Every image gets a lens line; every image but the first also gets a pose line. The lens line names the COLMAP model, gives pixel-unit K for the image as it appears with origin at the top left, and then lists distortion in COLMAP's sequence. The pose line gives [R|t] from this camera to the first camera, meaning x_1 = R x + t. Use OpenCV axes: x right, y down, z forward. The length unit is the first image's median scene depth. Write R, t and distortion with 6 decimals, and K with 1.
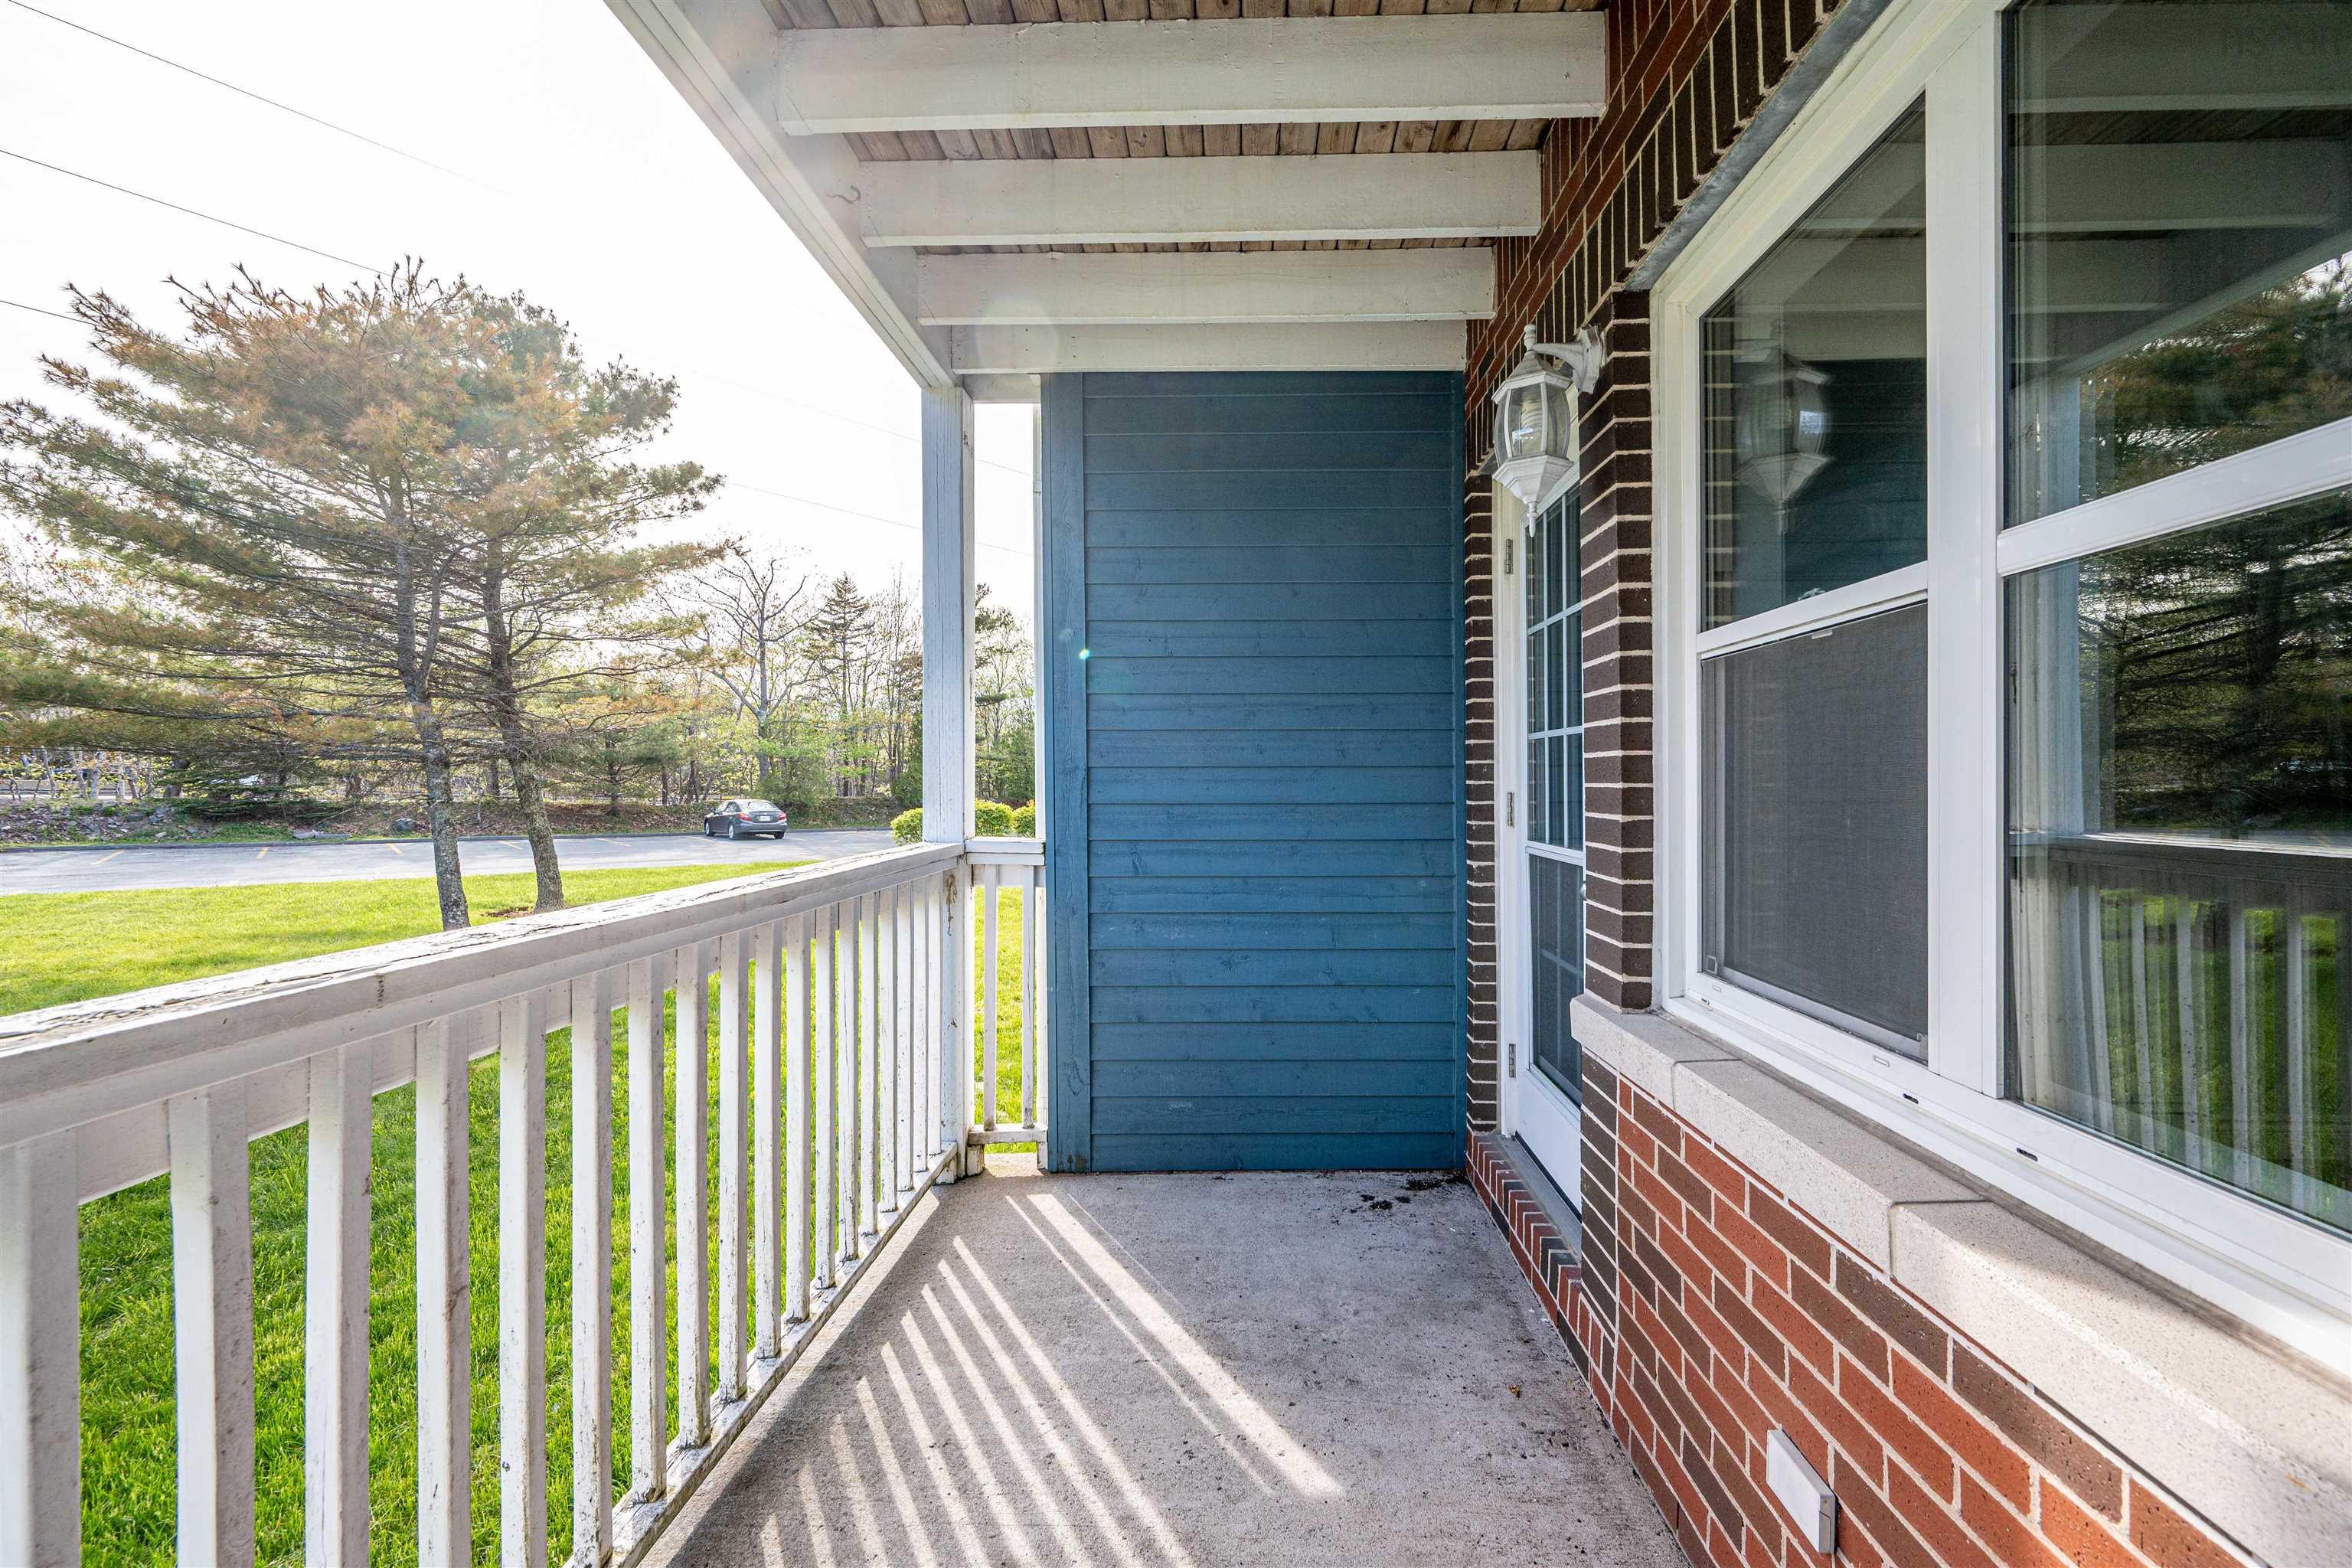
lens RADIAL K [[934.8, 0, 1240.3], [0, 934.8, 778.8], [0, 0, 1]] dist [0.000096, 0.000164]
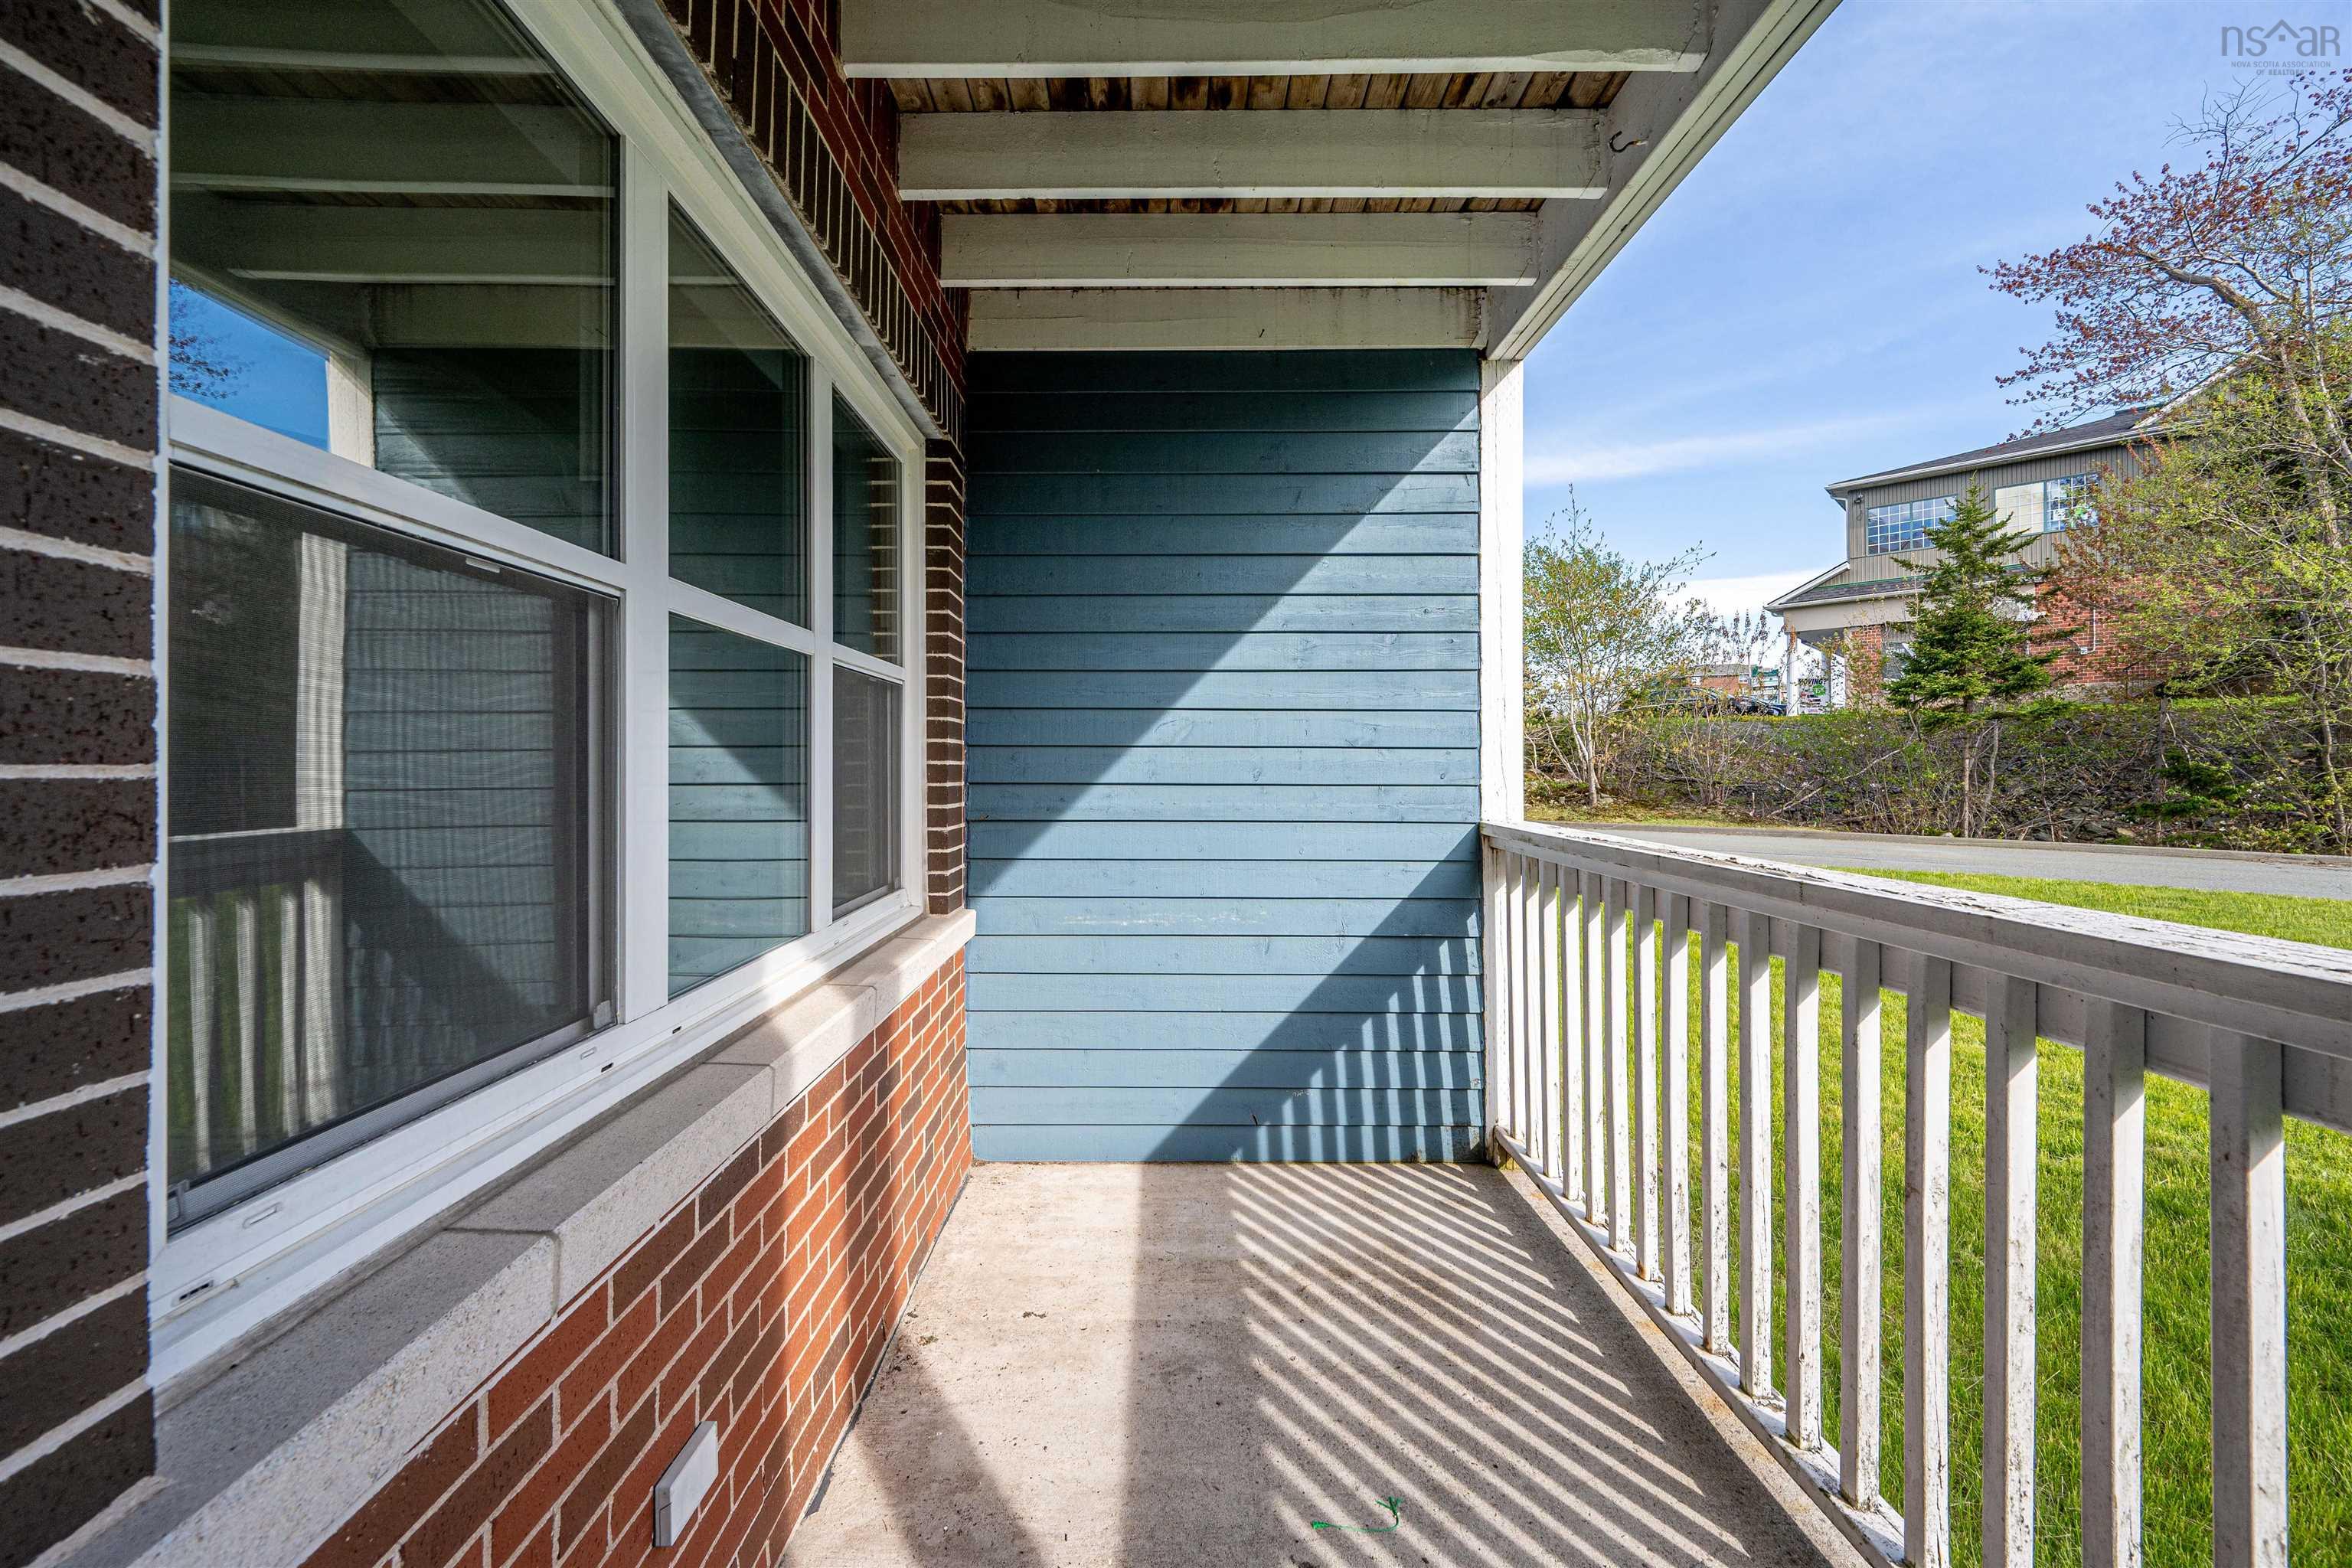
lens RADIAL K [[934.8, 0, 1166.3], [0, 934.8, 765.2], [0, 0, 1]] dist [0.000096, 0.000164]
pose [[-0.999861, 0.007007, -0.015155, 0.038856], [0.007035, 0.999974, -0.001787, 0.003616], [0.015142, -0.001893, -0.999884, 0.709240]]
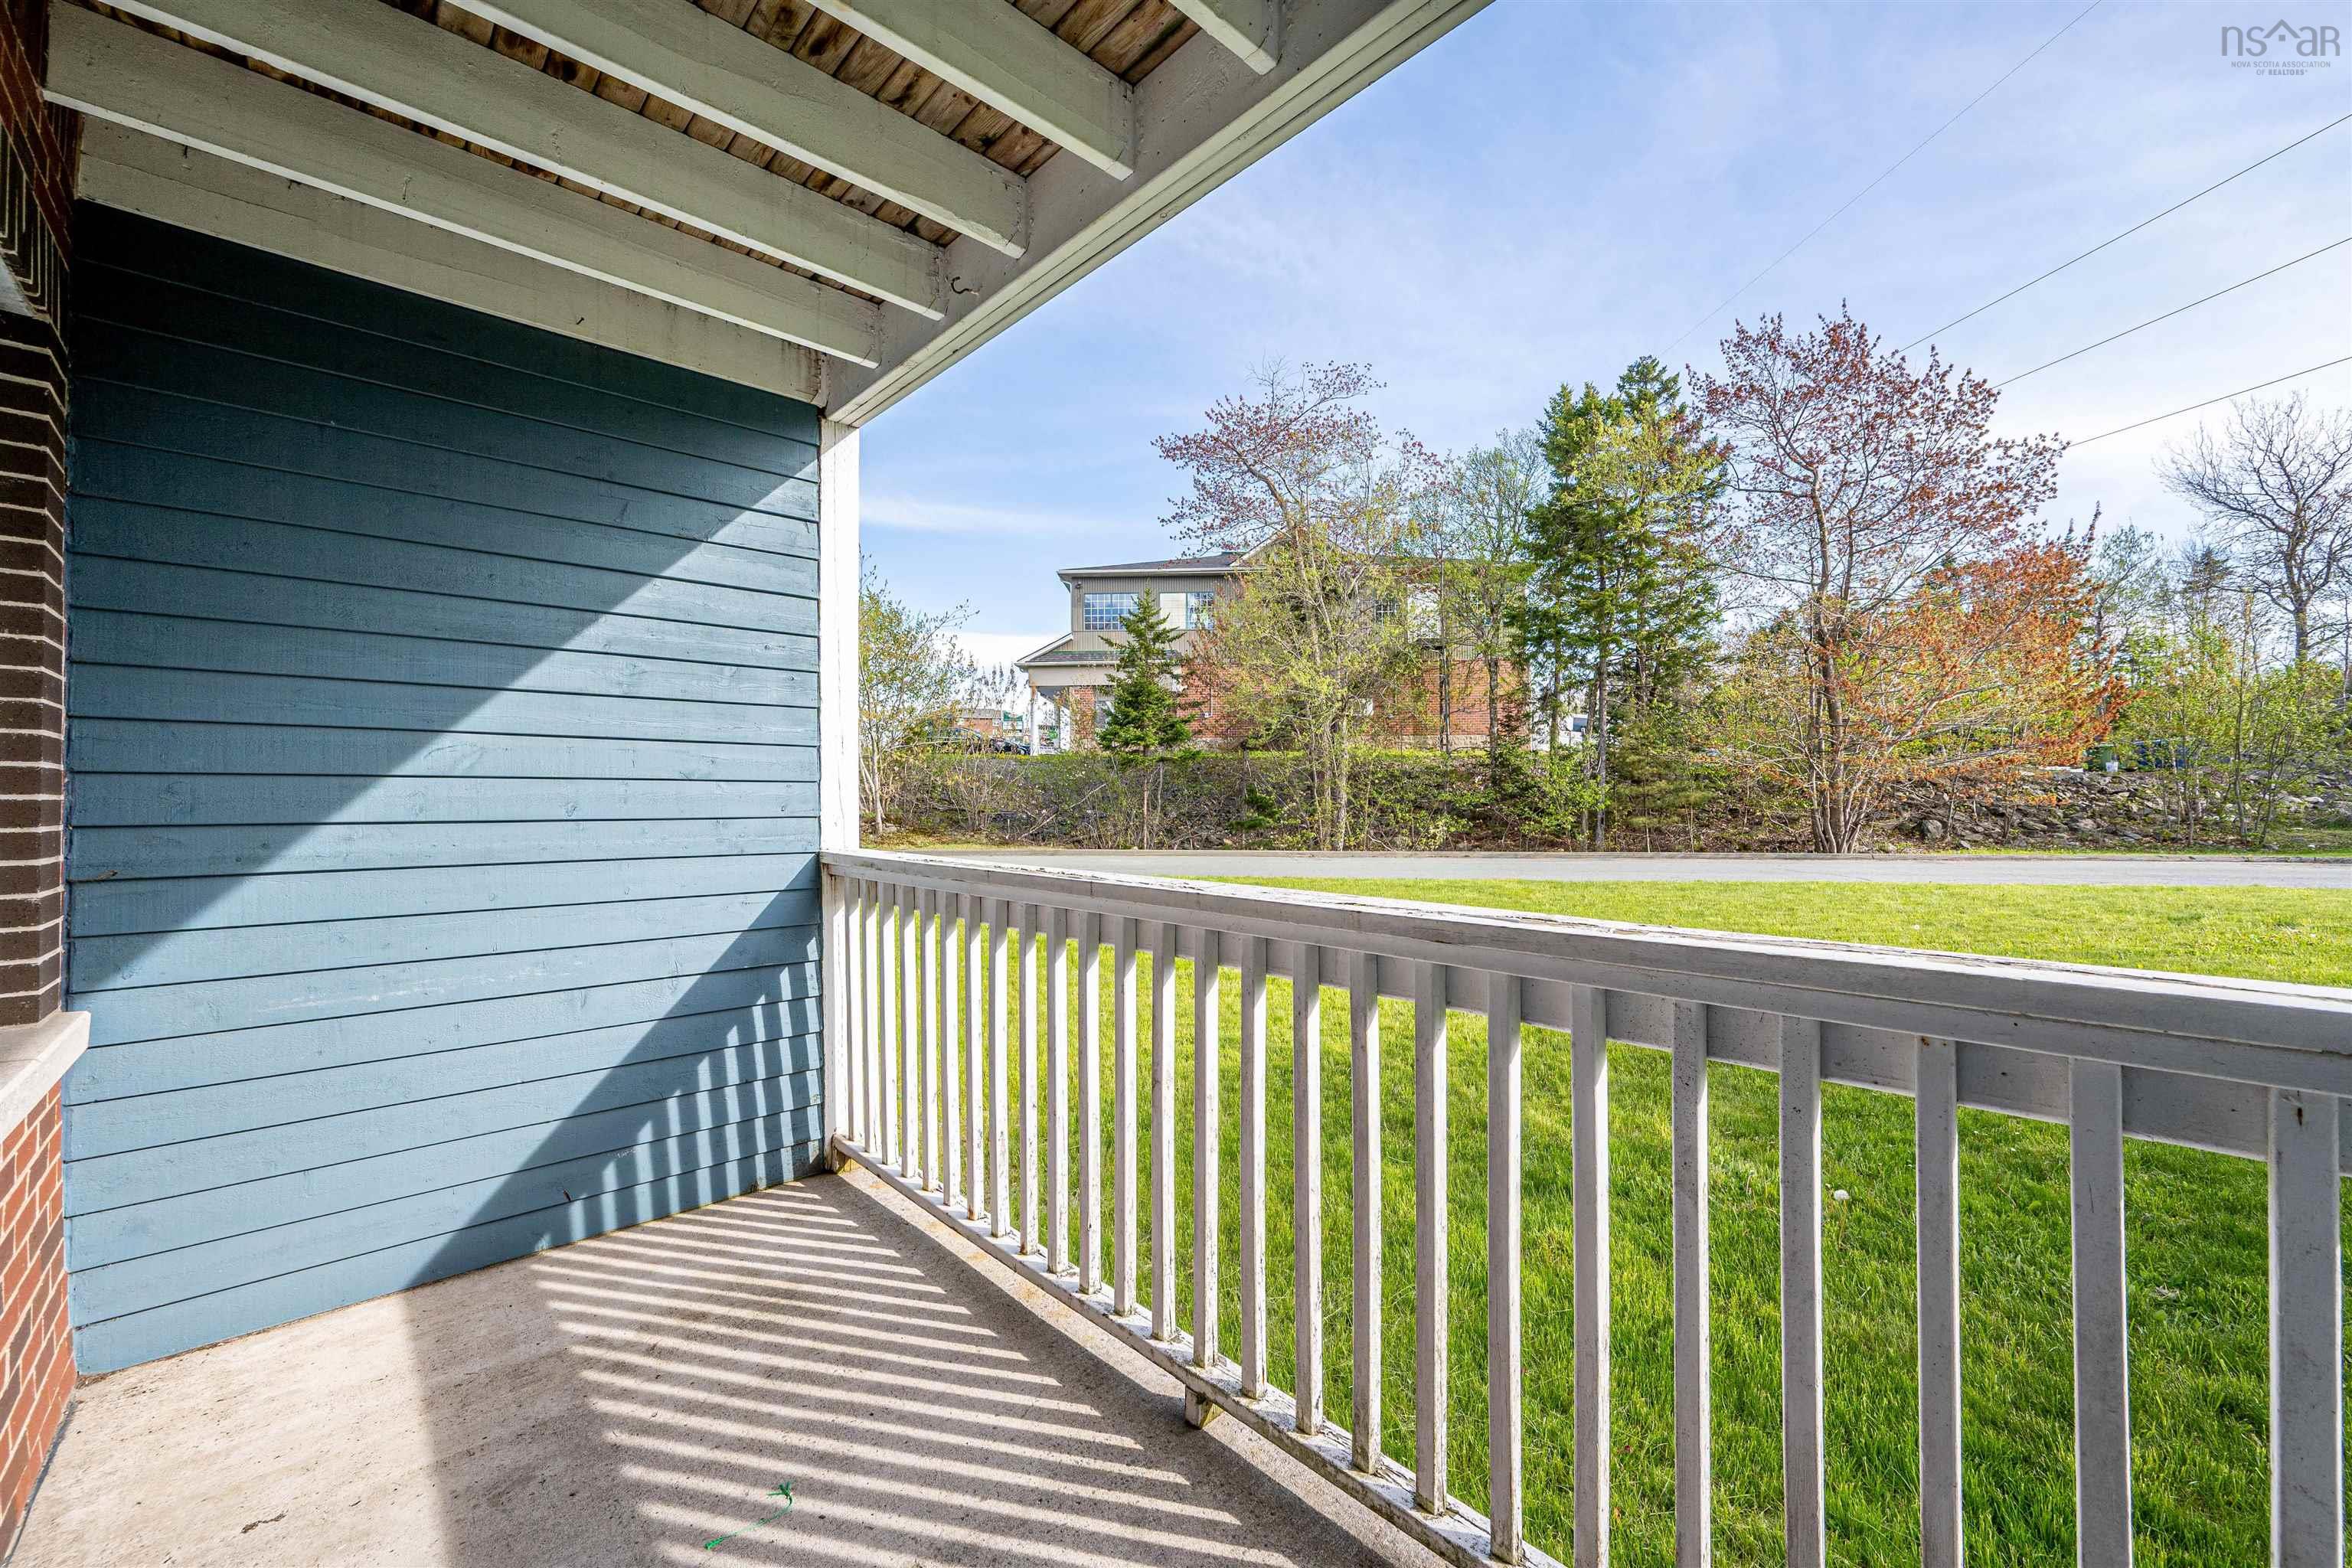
lens RADIAL K [[934.8, 0, 1182.7], [0, 934.8, 788.4], [0, 0, 1]] dist [0.000096, 0.000164]
pose [[-0.717805, 0.004074, -0.696232, 0.114652], [0.009510, 0.999947, -0.003953, 0.002117], [0.696179, -0.009458, -0.717806, 0.753805]]
